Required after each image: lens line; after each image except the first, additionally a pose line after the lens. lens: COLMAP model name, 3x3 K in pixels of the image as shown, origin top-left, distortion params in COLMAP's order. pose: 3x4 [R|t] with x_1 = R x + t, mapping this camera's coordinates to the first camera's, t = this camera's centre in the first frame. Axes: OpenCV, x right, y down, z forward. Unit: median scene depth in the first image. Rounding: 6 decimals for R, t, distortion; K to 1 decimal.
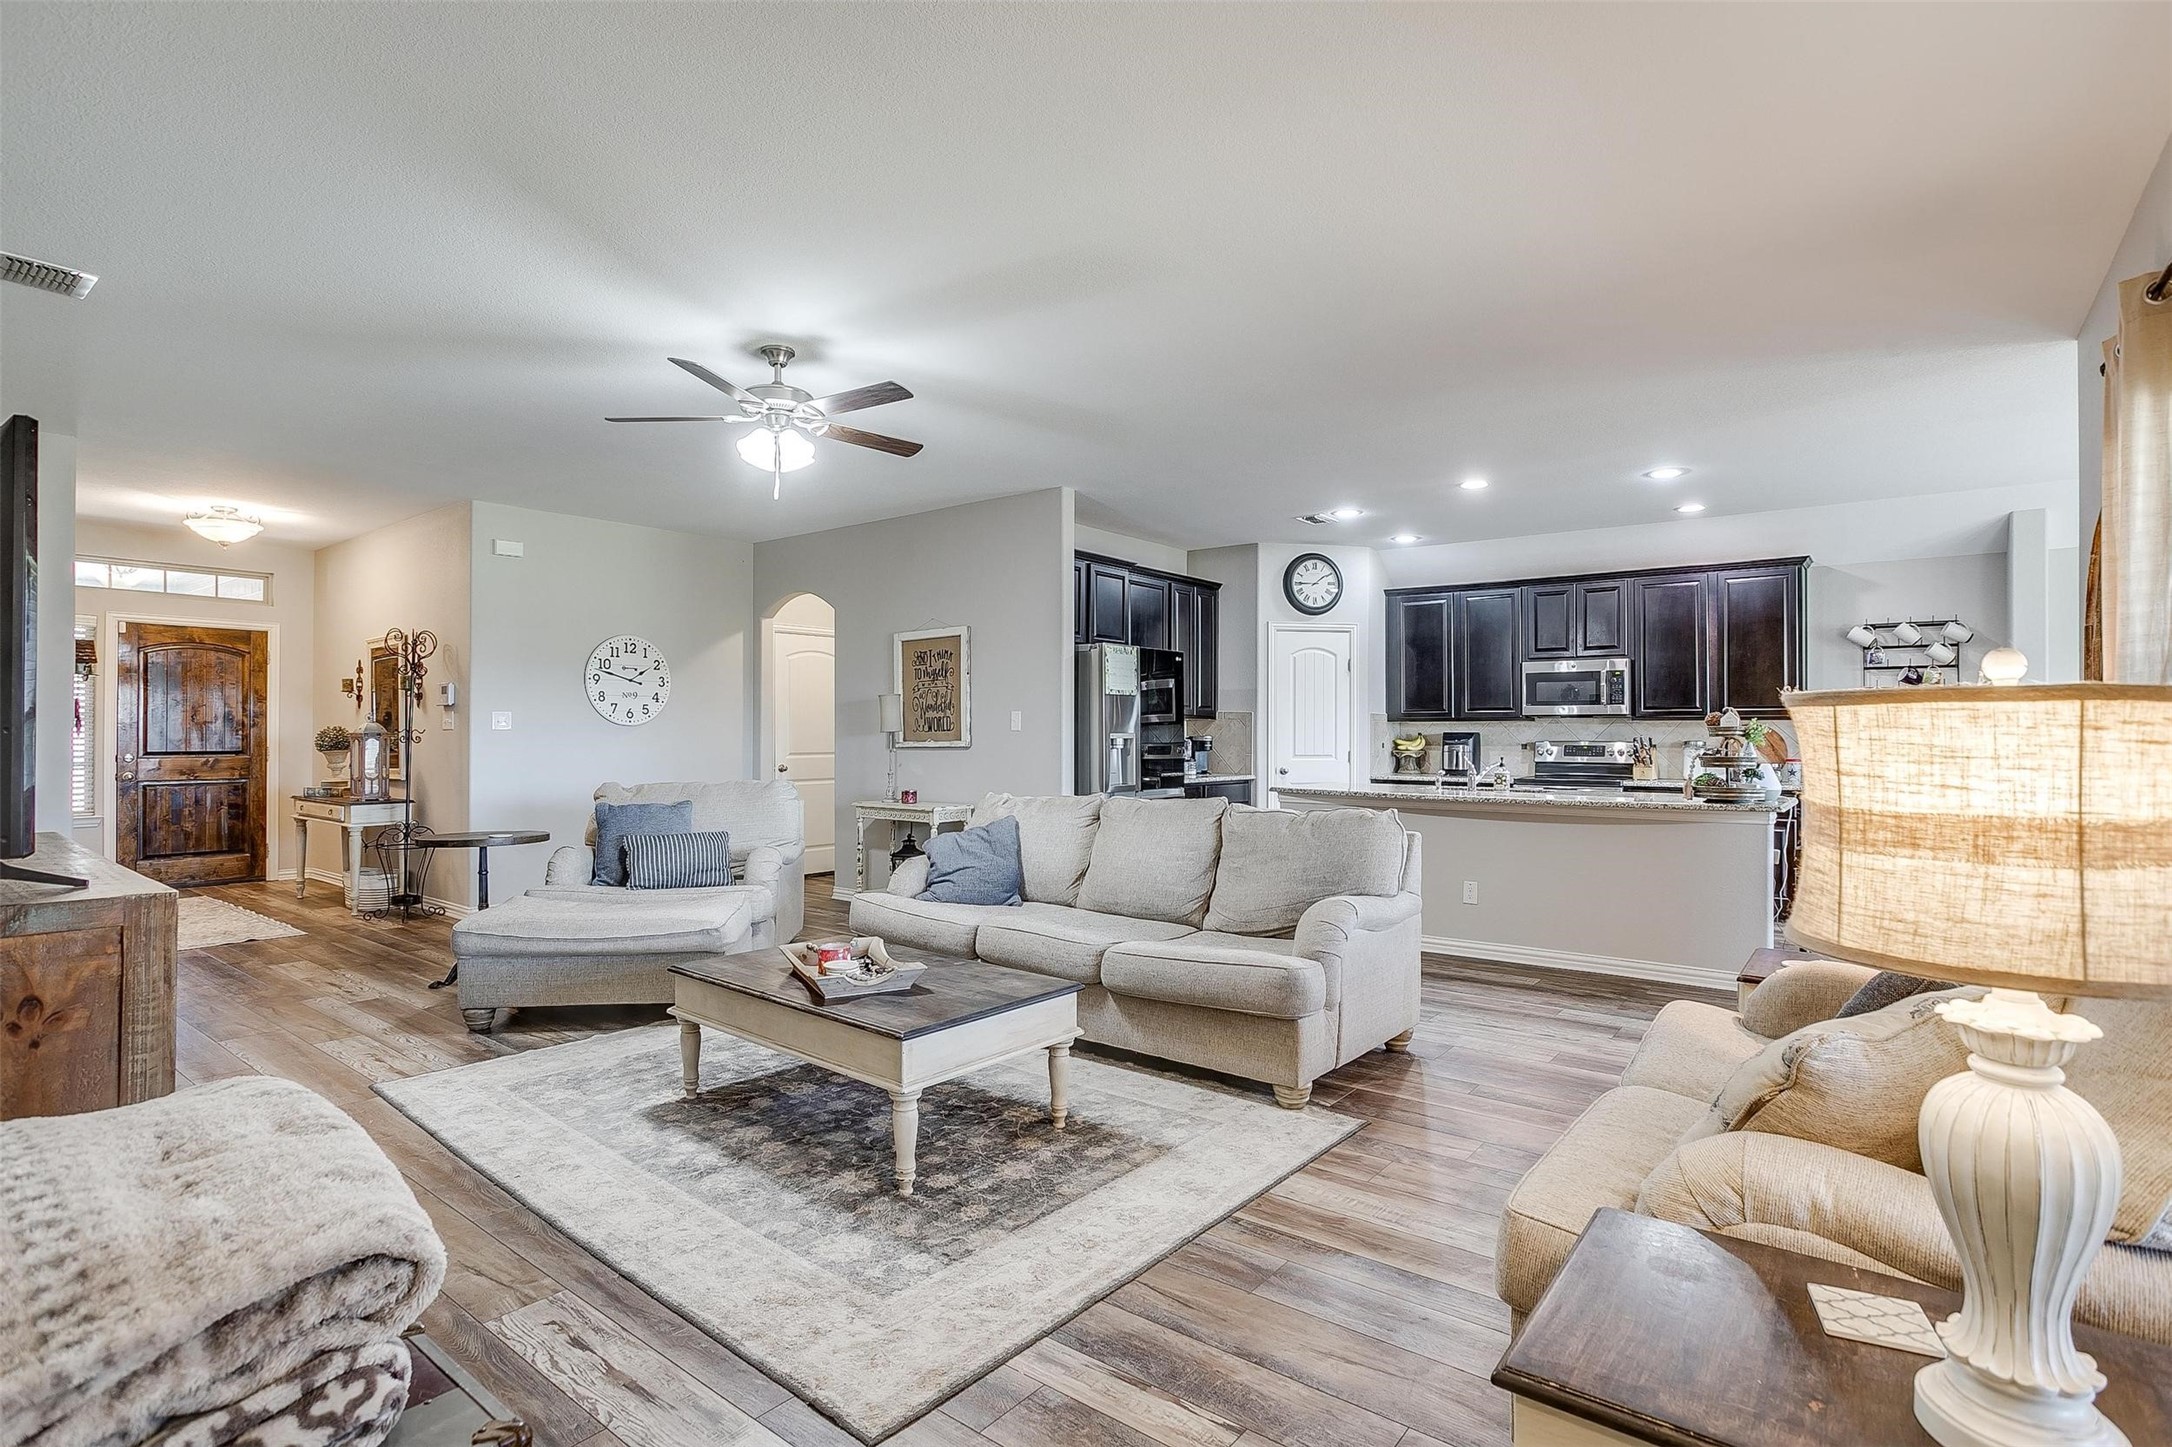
lens RADIAL K [[1052.7, 0, 1086.0], [0, 1052.7, 723.5], [0, 0, 1]] dist [-0.063052, 0.036930]
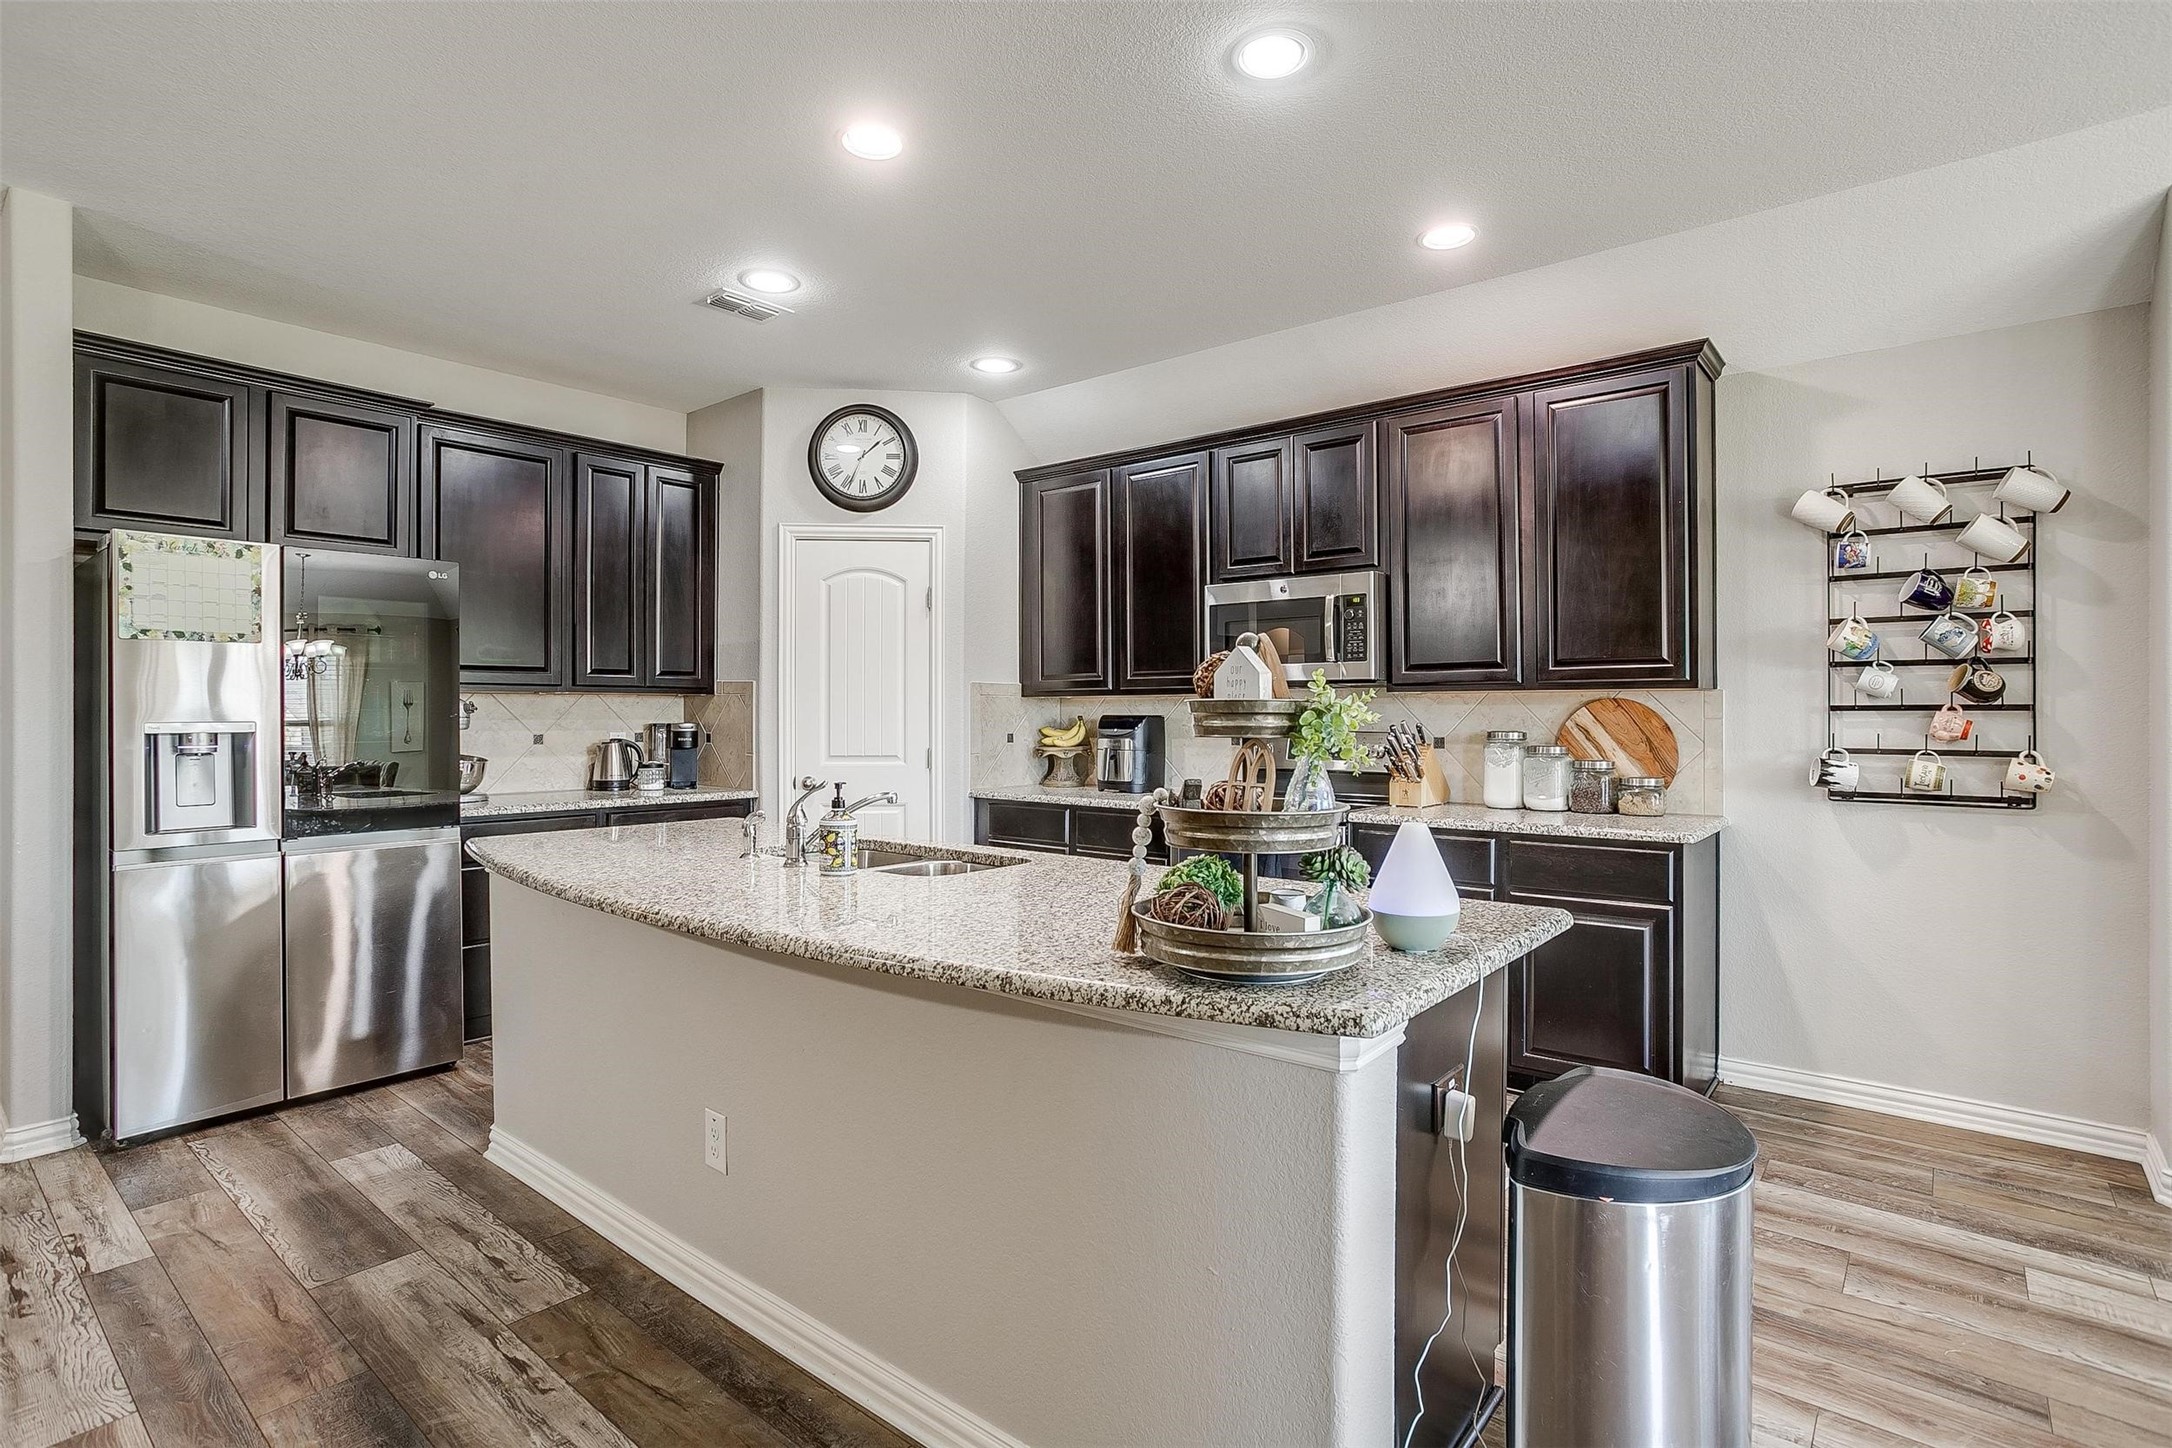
lens RADIAL K [[1057.3, 0, 1092.1], [0, 1057.3, 707.1], [0, 0, 1]] dist [-0.063158, 0.038342]
pose [[0.999697, -0.004923, -0.024109, 0.420959], [0.005023, 0.999979, 0.004081, 0.002088], [0.024089, -0.004201, 0.999701, 0.505004]]
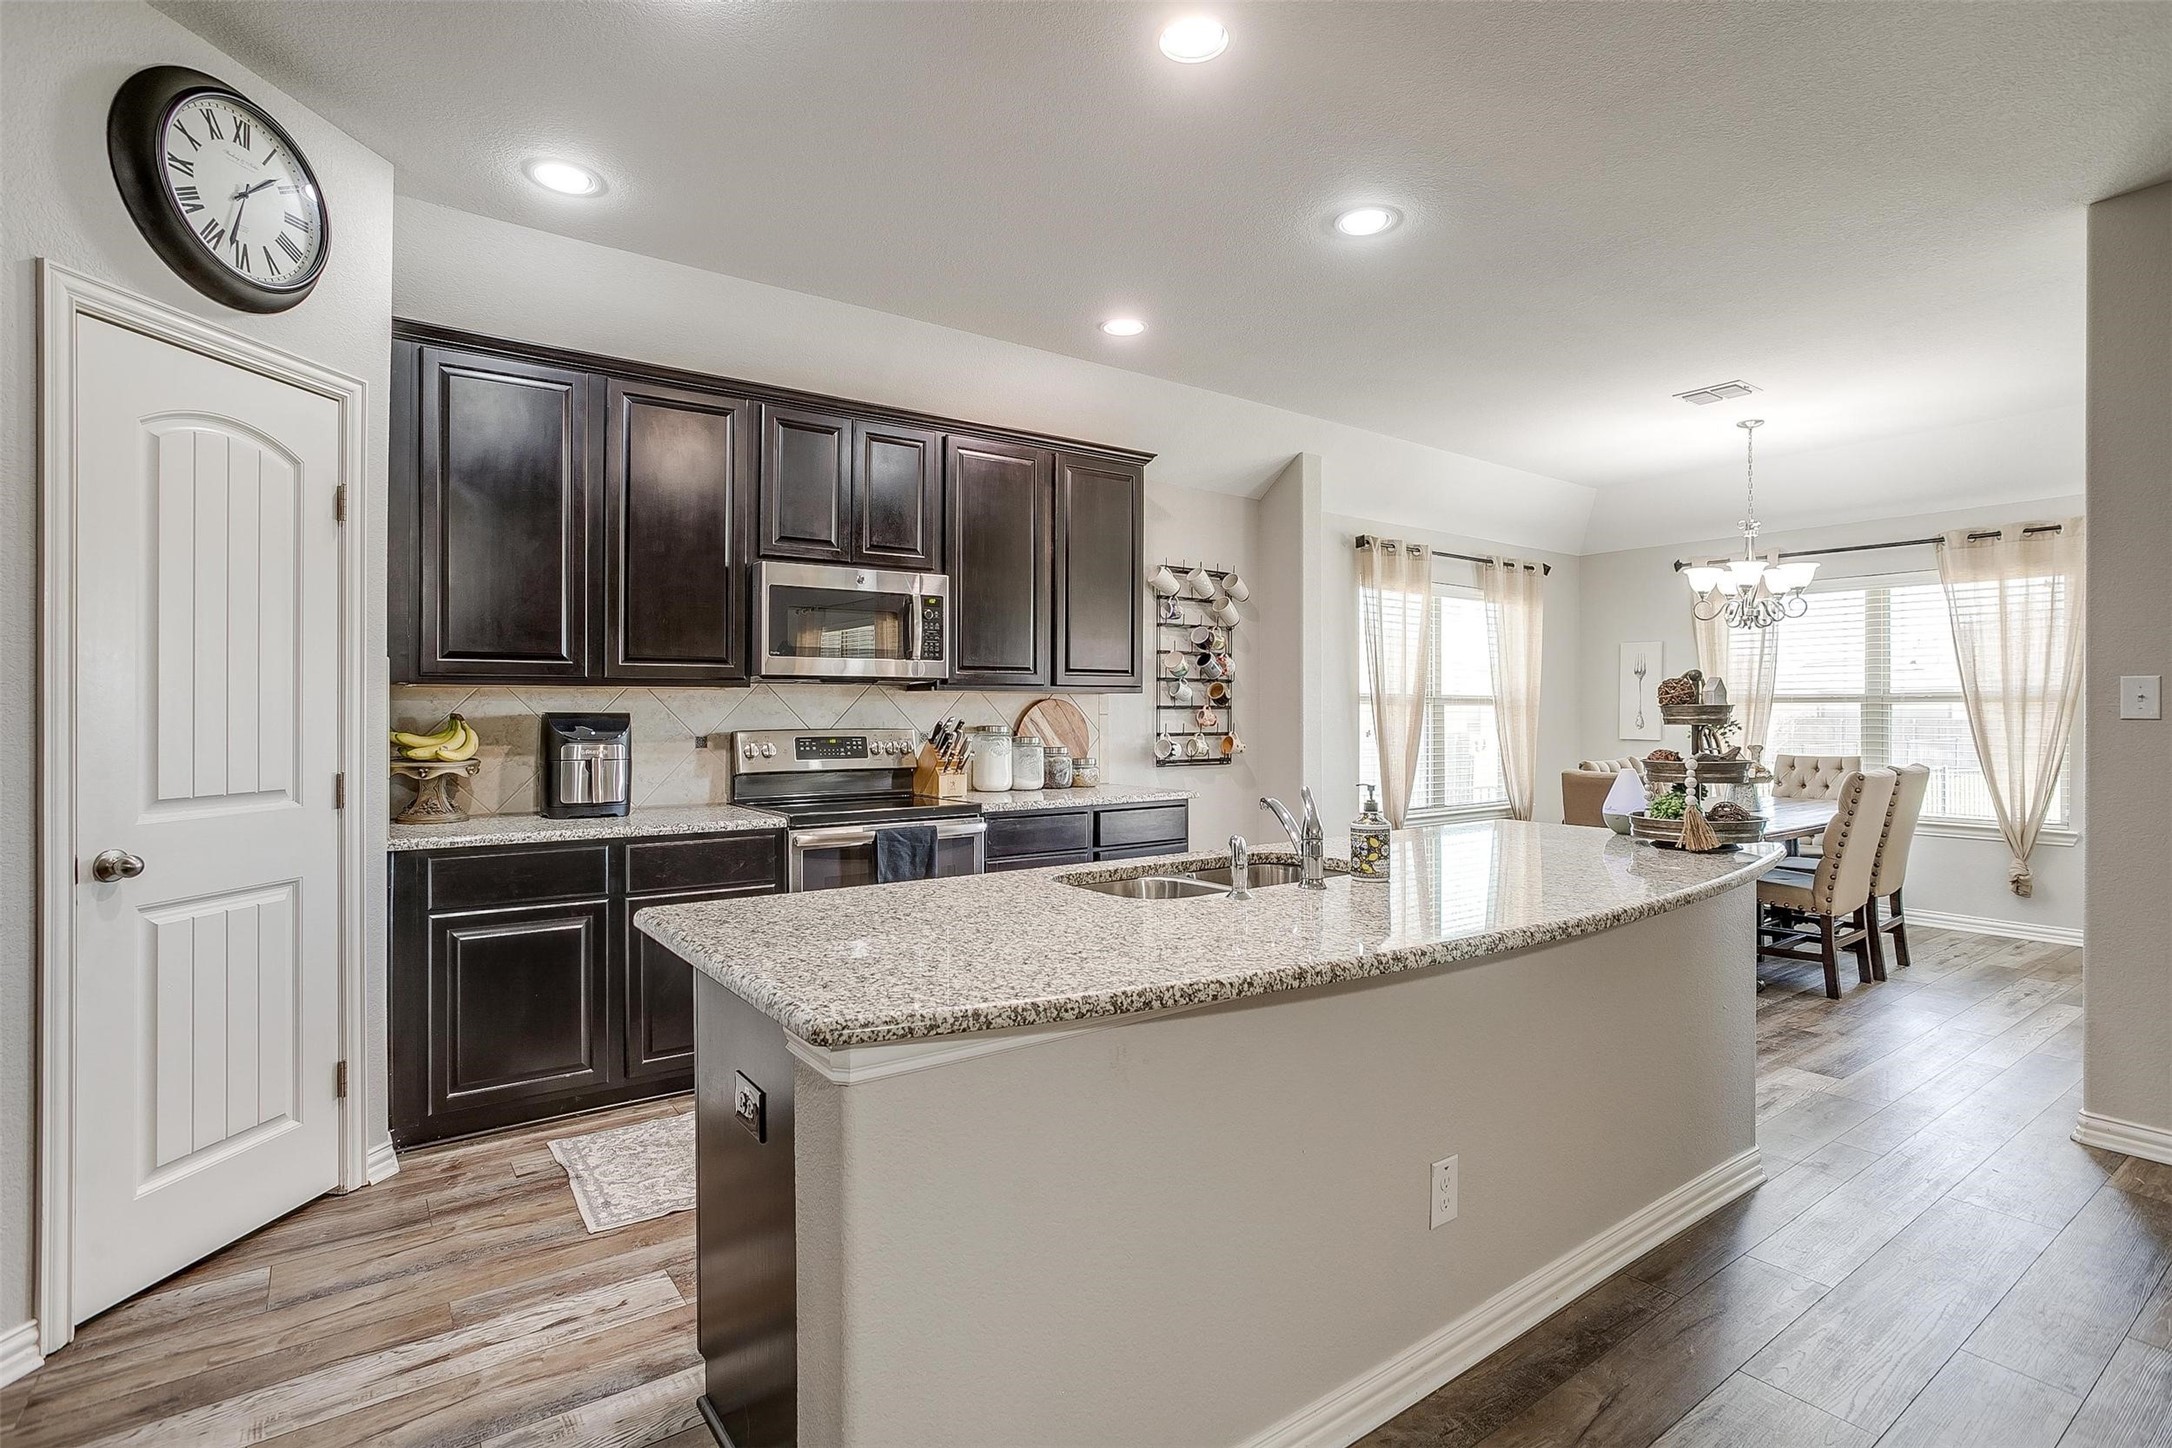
lens RADIAL K [[1057.3, 0, 1092.1], [0, 1057.3, 707.1], [0, 0, 1]] dist [-0.063158, 0.038342]
pose [[0.277426, -0.000869, 0.960747, 0.014168], [-0.008973, 0.999954, 0.003496, 0.003600], [-0.960705, -0.009591, 0.277405, 0.823424]]
